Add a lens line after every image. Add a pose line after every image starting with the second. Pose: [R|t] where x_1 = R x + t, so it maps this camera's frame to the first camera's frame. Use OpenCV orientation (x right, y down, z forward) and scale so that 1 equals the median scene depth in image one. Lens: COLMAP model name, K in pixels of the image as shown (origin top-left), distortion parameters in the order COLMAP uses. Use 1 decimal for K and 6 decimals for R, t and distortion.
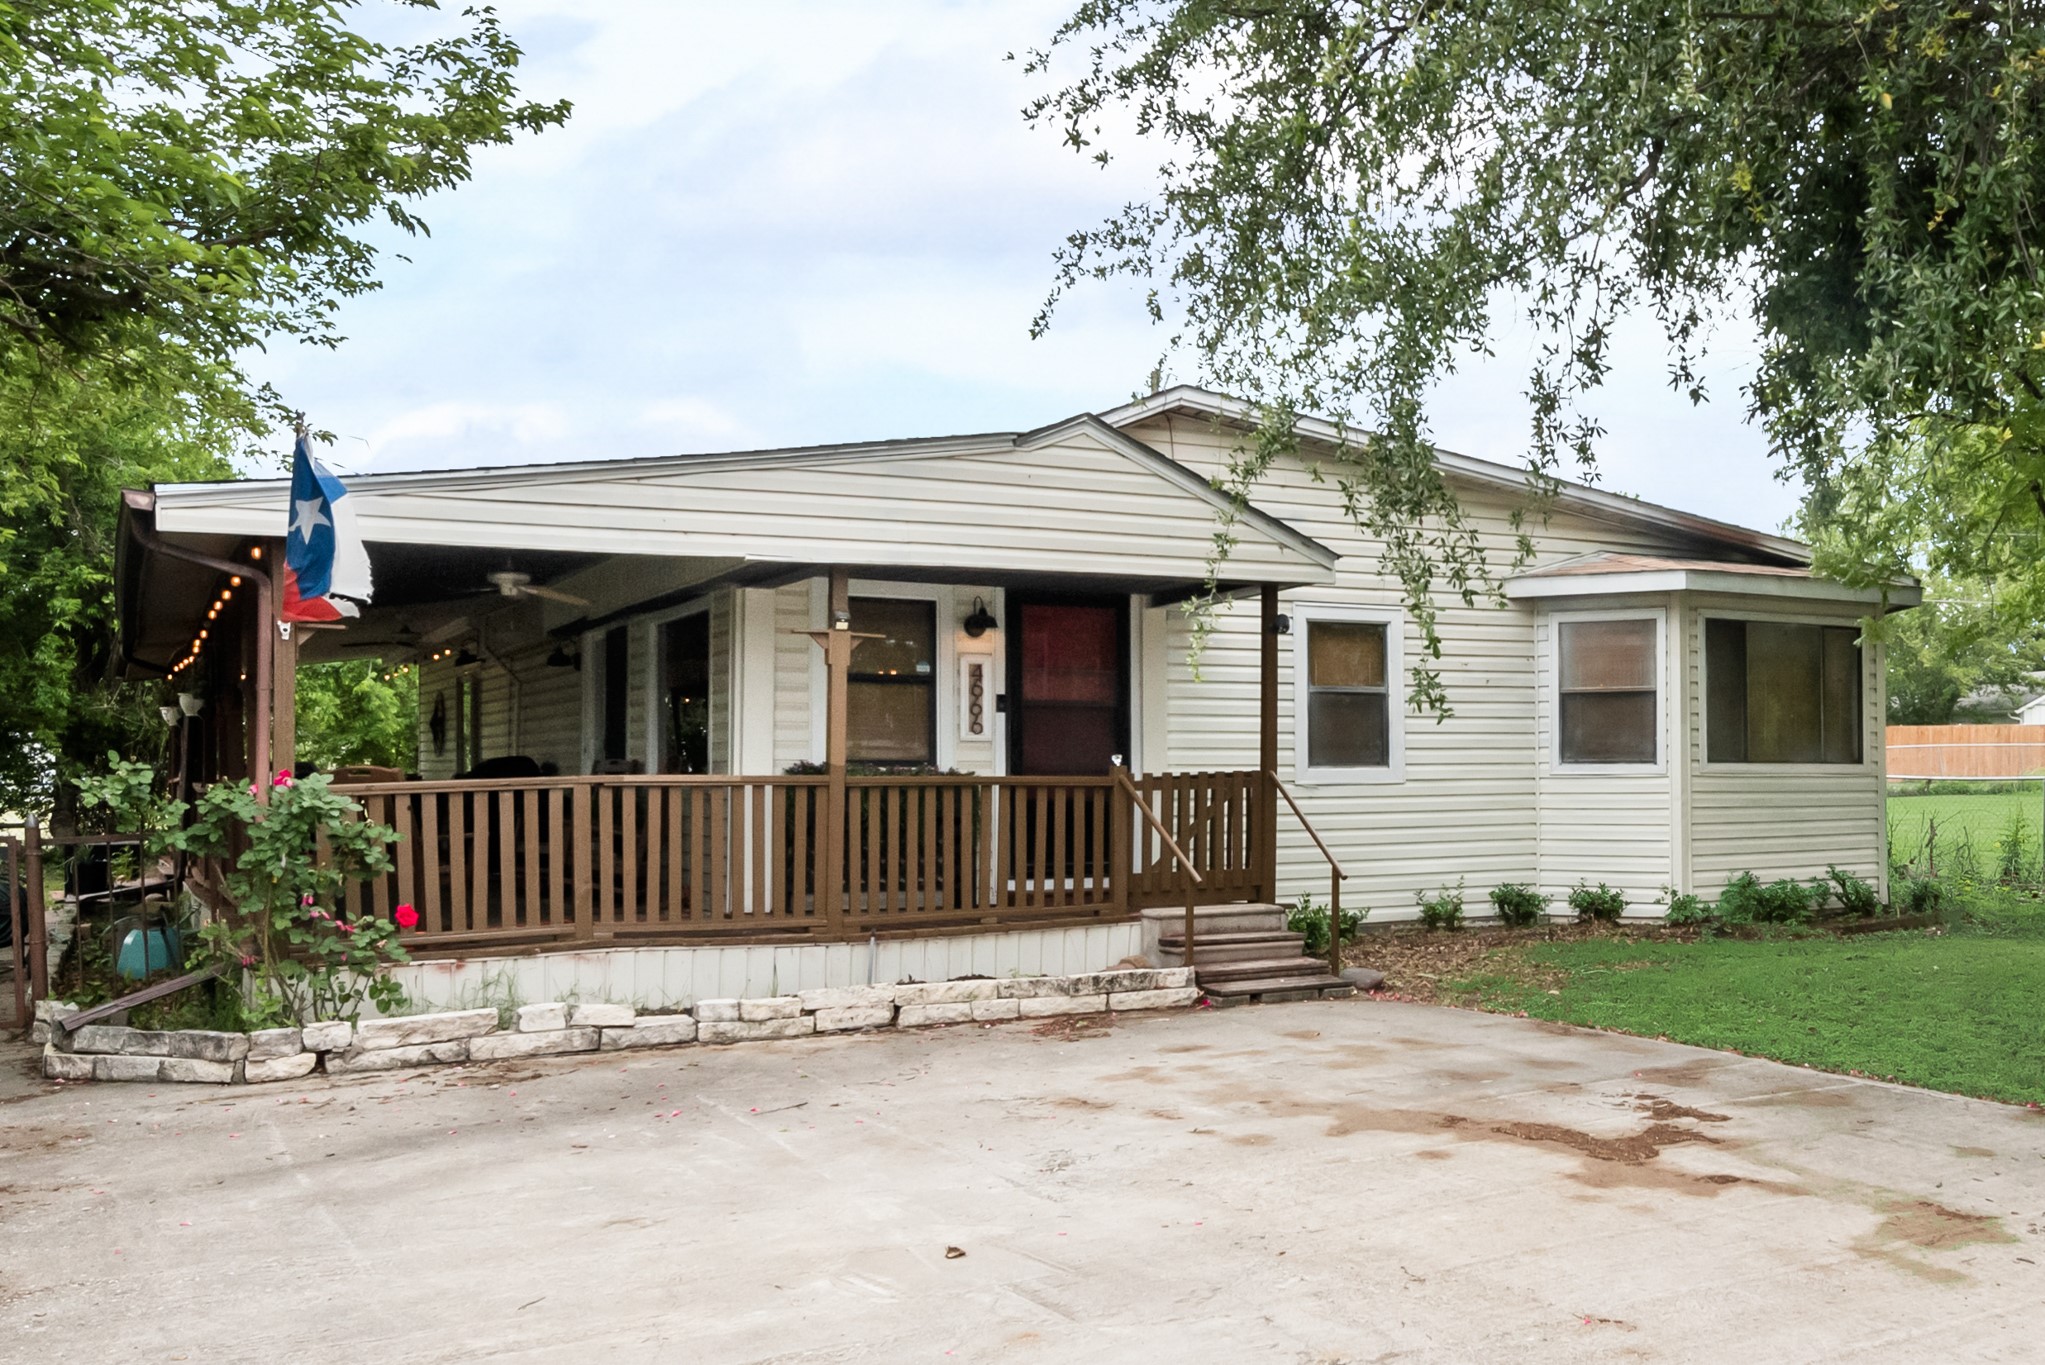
lens RADIAL K [[802.4, 0, 1024.9], [0, 802.4, 692.3], [0, 0, 1]] dist [0.014188, -0.003575]
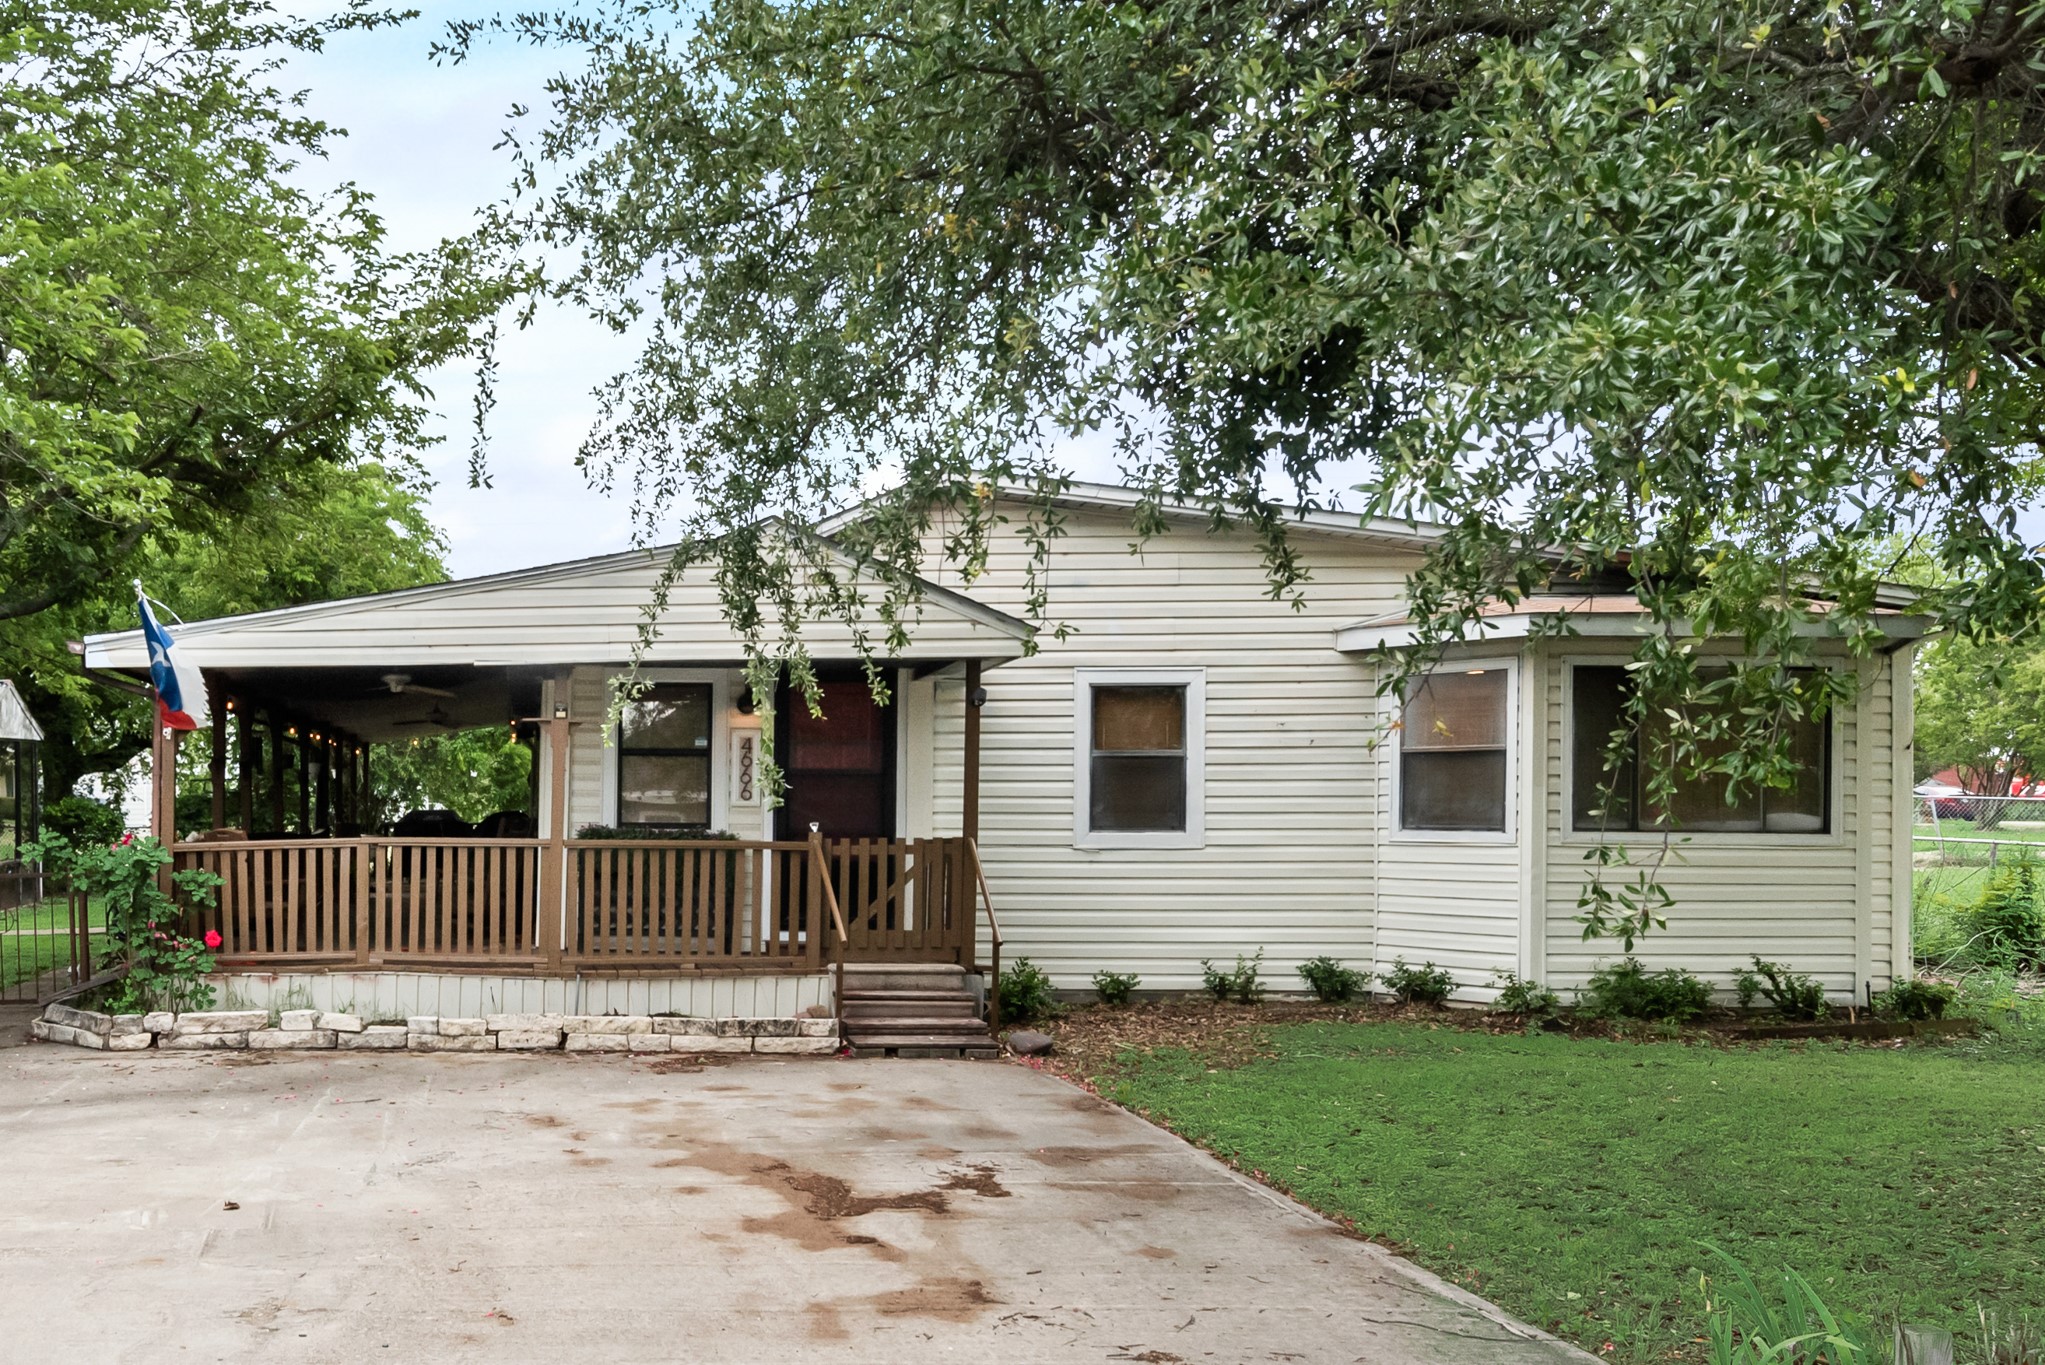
lens RADIAL K [[806.8, 0, 1023.3], [0, 806.8, 735.7], [0, 0, 1]] dist [0.008265, 0.000742]
pose [[0.967697, -0.015289, -0.251650, 0.790645], [0.016147, 0.999869, 0.001344, -0.044125], [0.251597, -0.005364, 0.967817, 0.001778]]
